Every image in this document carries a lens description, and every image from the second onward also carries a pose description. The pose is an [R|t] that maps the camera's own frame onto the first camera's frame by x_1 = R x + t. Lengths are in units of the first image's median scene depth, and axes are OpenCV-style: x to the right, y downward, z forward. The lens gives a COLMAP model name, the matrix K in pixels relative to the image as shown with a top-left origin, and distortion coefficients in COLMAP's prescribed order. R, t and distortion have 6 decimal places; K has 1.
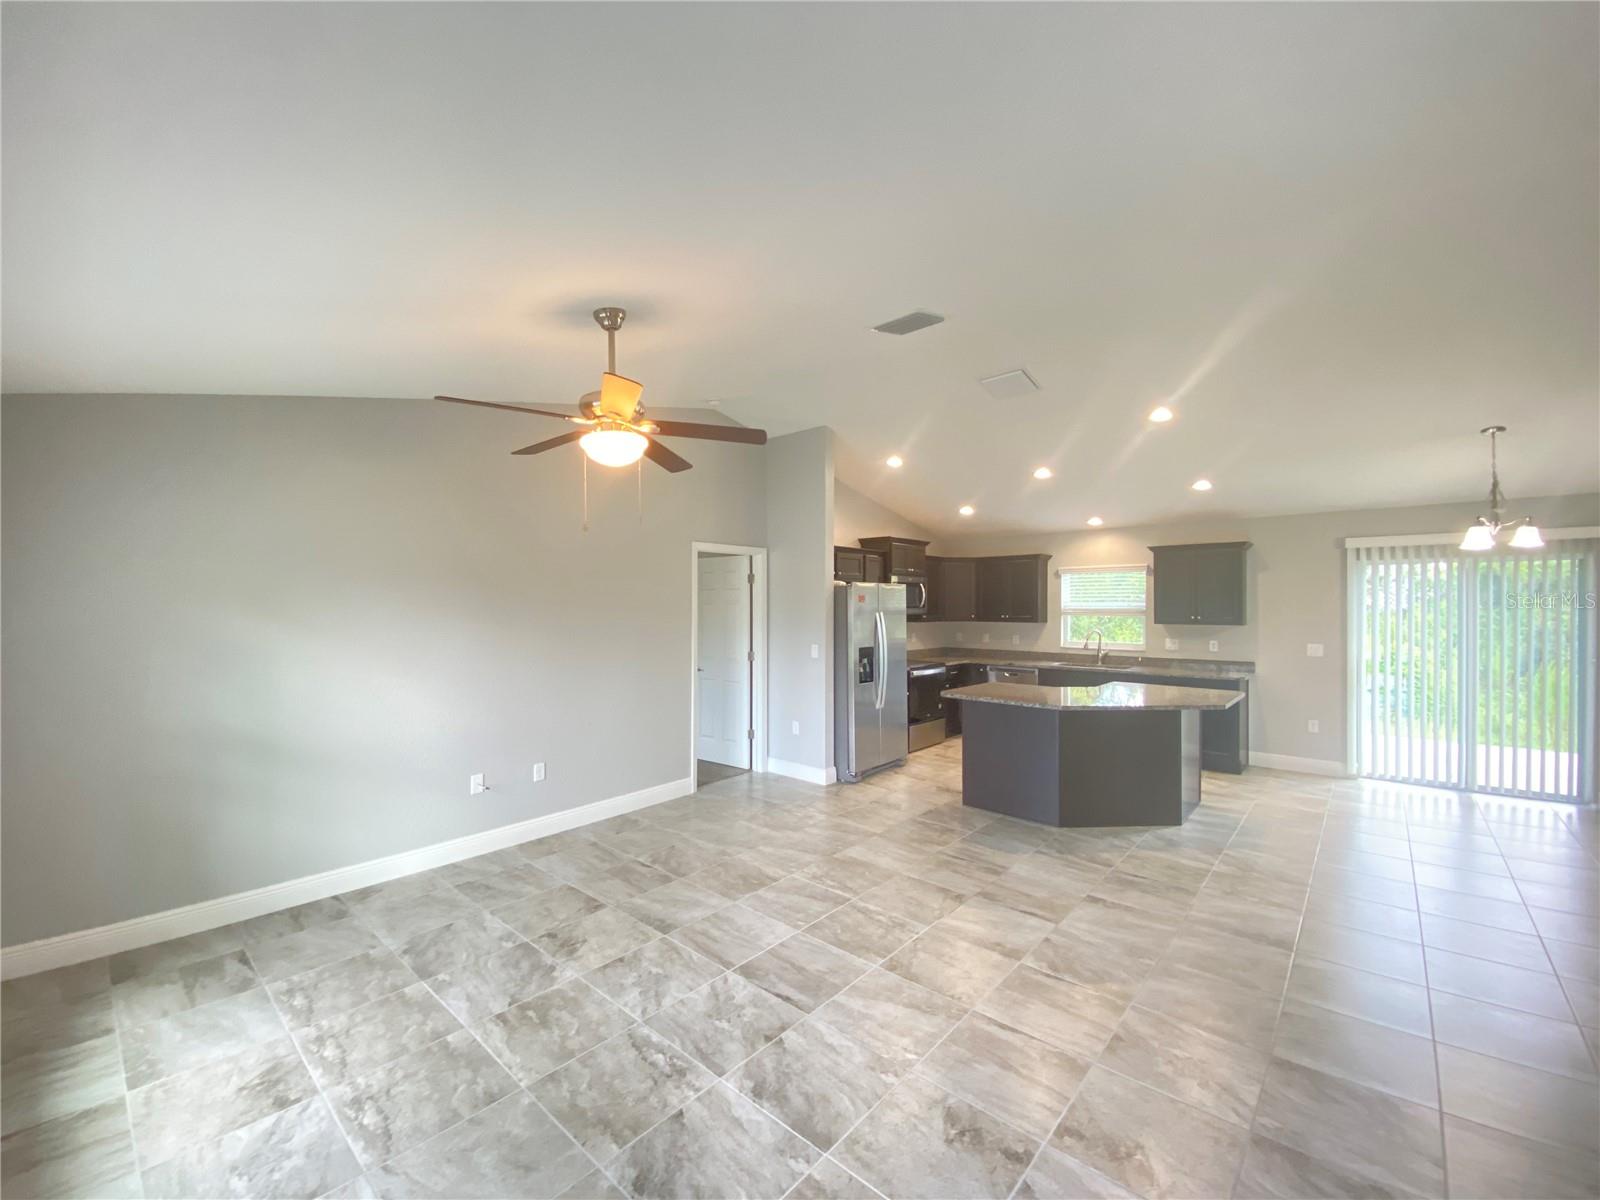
lens RADIAL K [[650.5, 0, 794.4], [0, 650.5, 606.5], [0, 0, 1]] dist [0.006947, -0.012047]
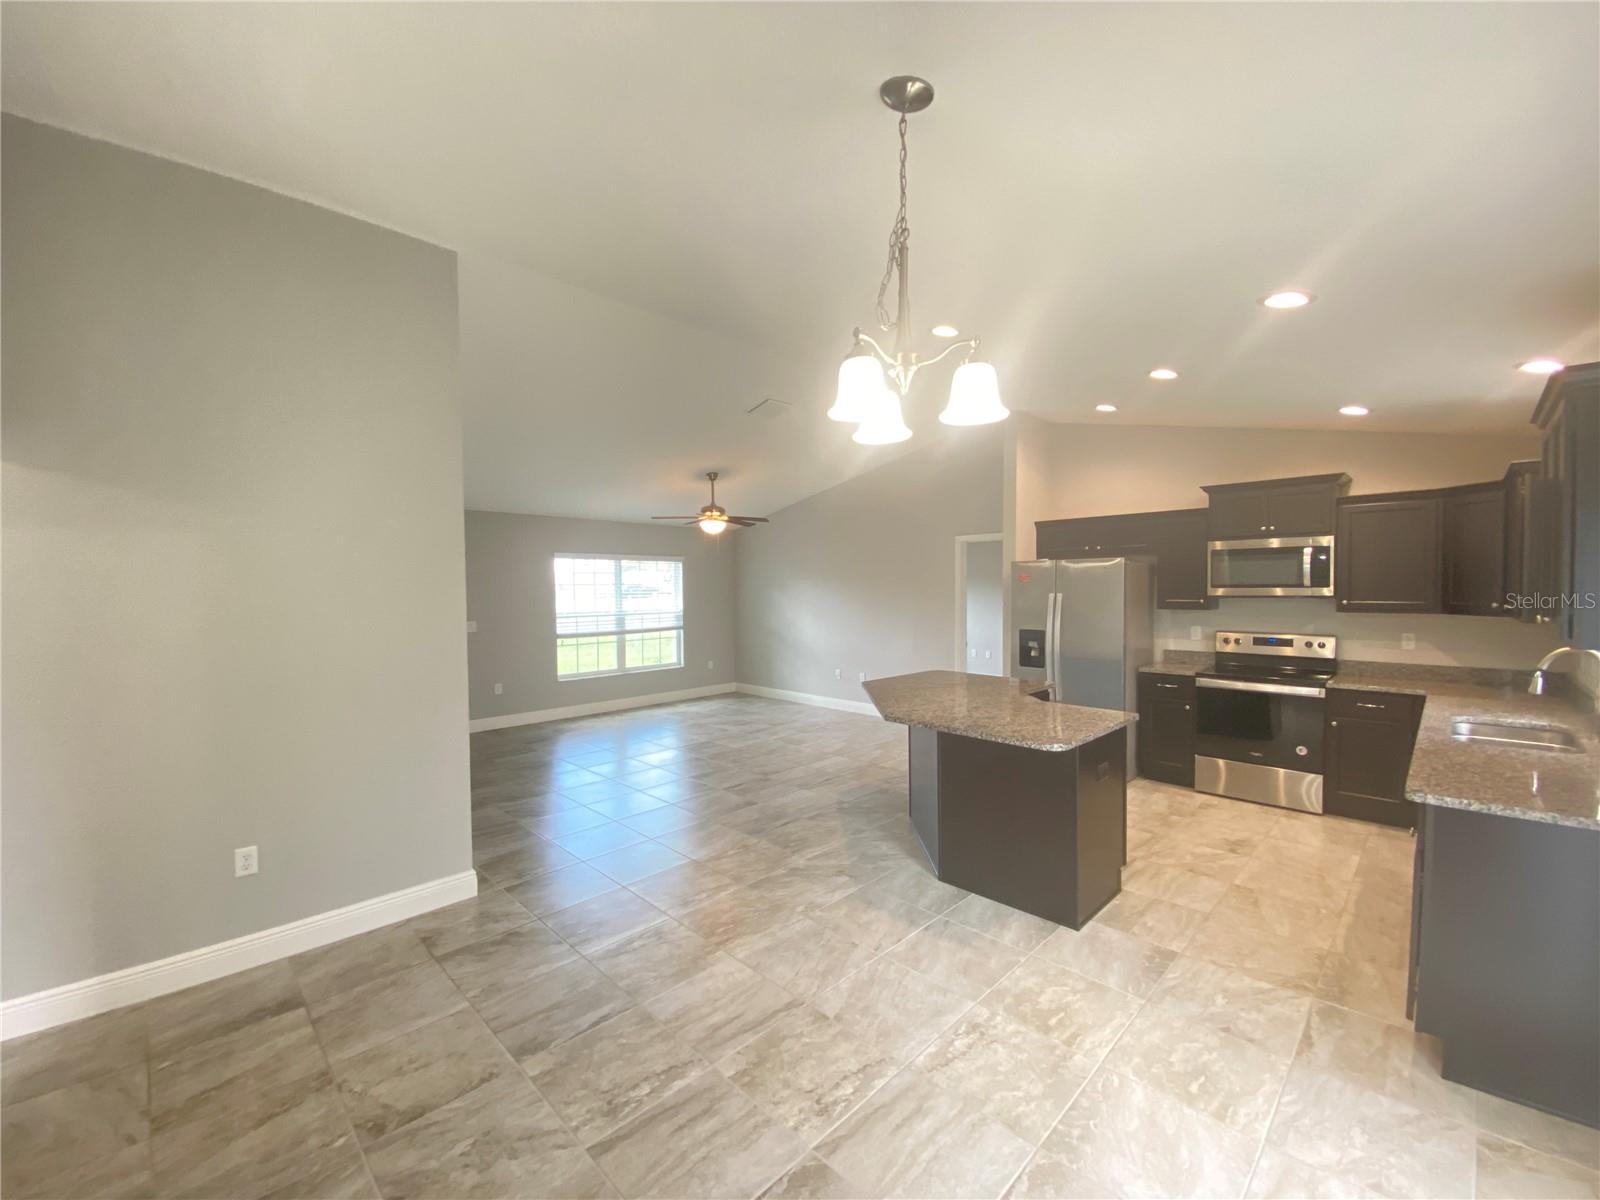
lens RADIAL K [[654.9, 0, 804.6], [0, 654.9, 595.5], [0, 0, 1]] dist [0.002355, -0.008631]
pose [[-0.058911, 0.015949, -0.998136, 1.614955], [0.004893, 0.999865, 0.015688, -0.004781], [0.998251, -0.003959, -0.058982, 1.065967]]
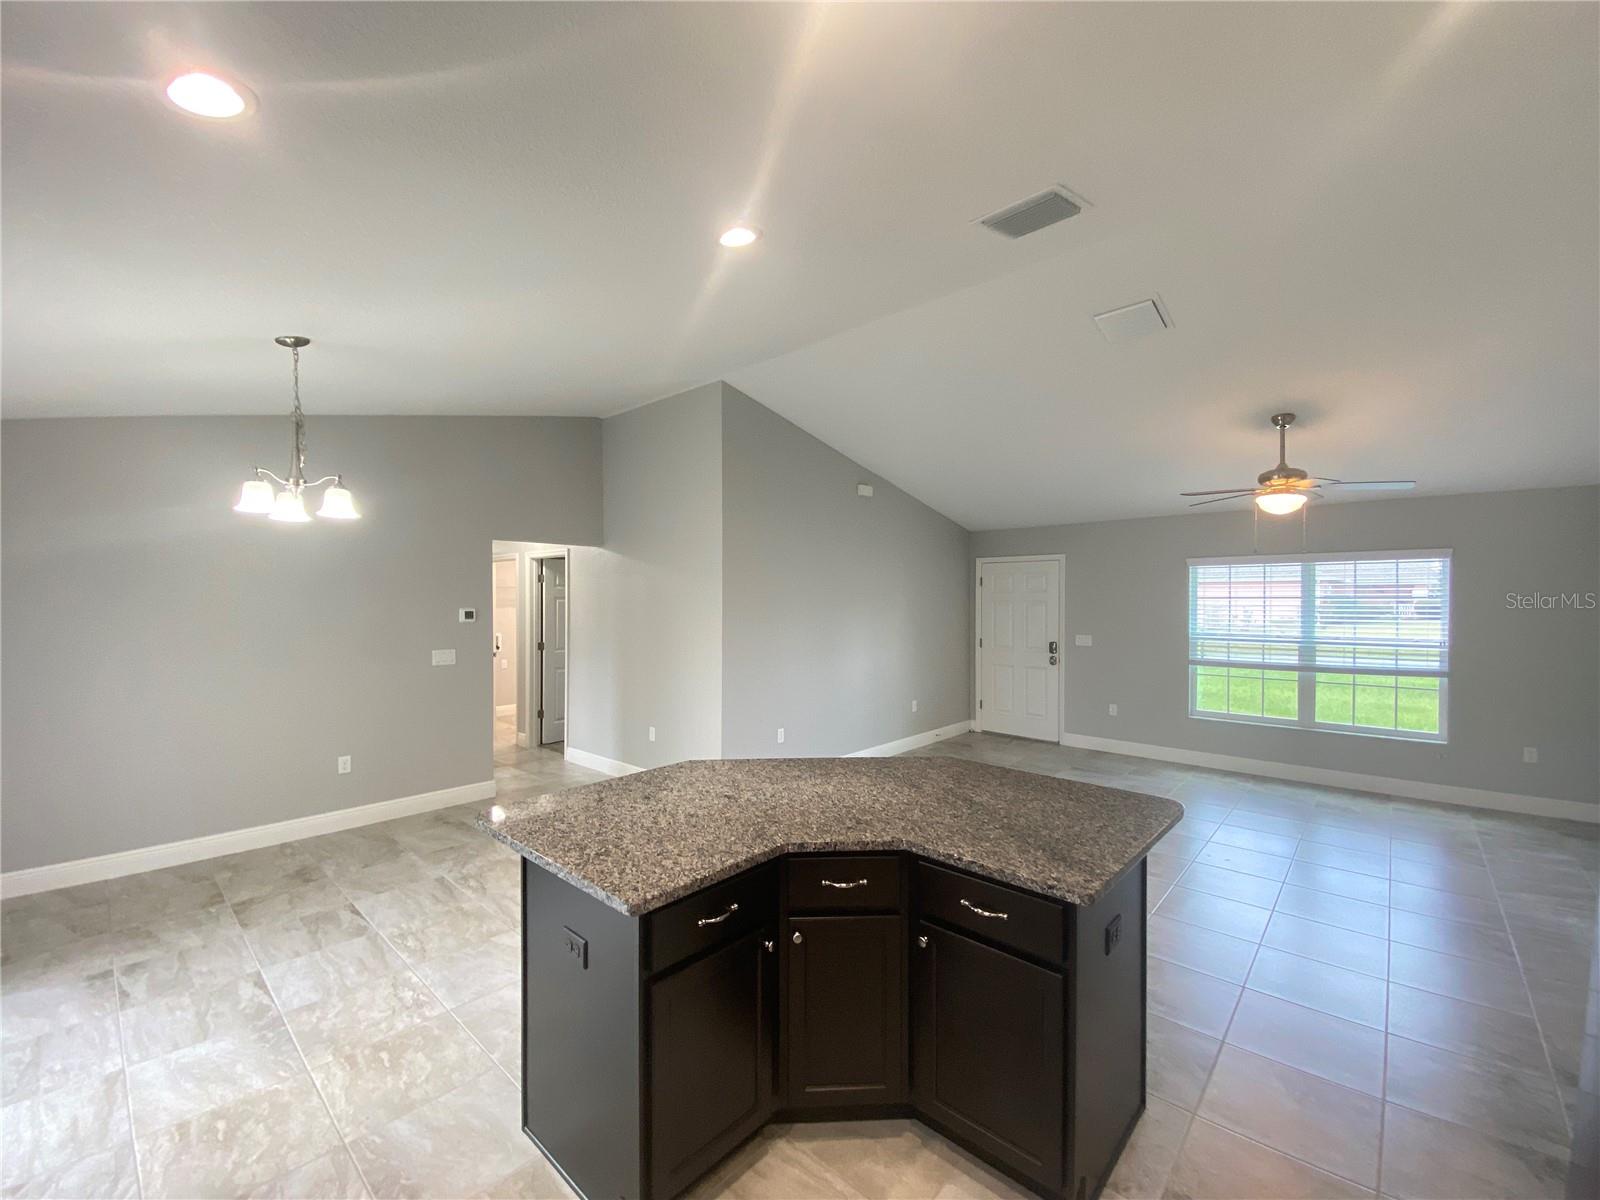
lens RADIAL K [[650.5, 0, 784.2], [0, 650.5, 590.2], [0, 0, 1]] dist [0.006947, -0.012047]
pose [[-0.999706, -0.000458, 0.024226, 0.625067], [-0.000697, 0.999951, -0.009838, -0.013559], [-0.024221, -0.009852, -0.999658, 1.841109]]
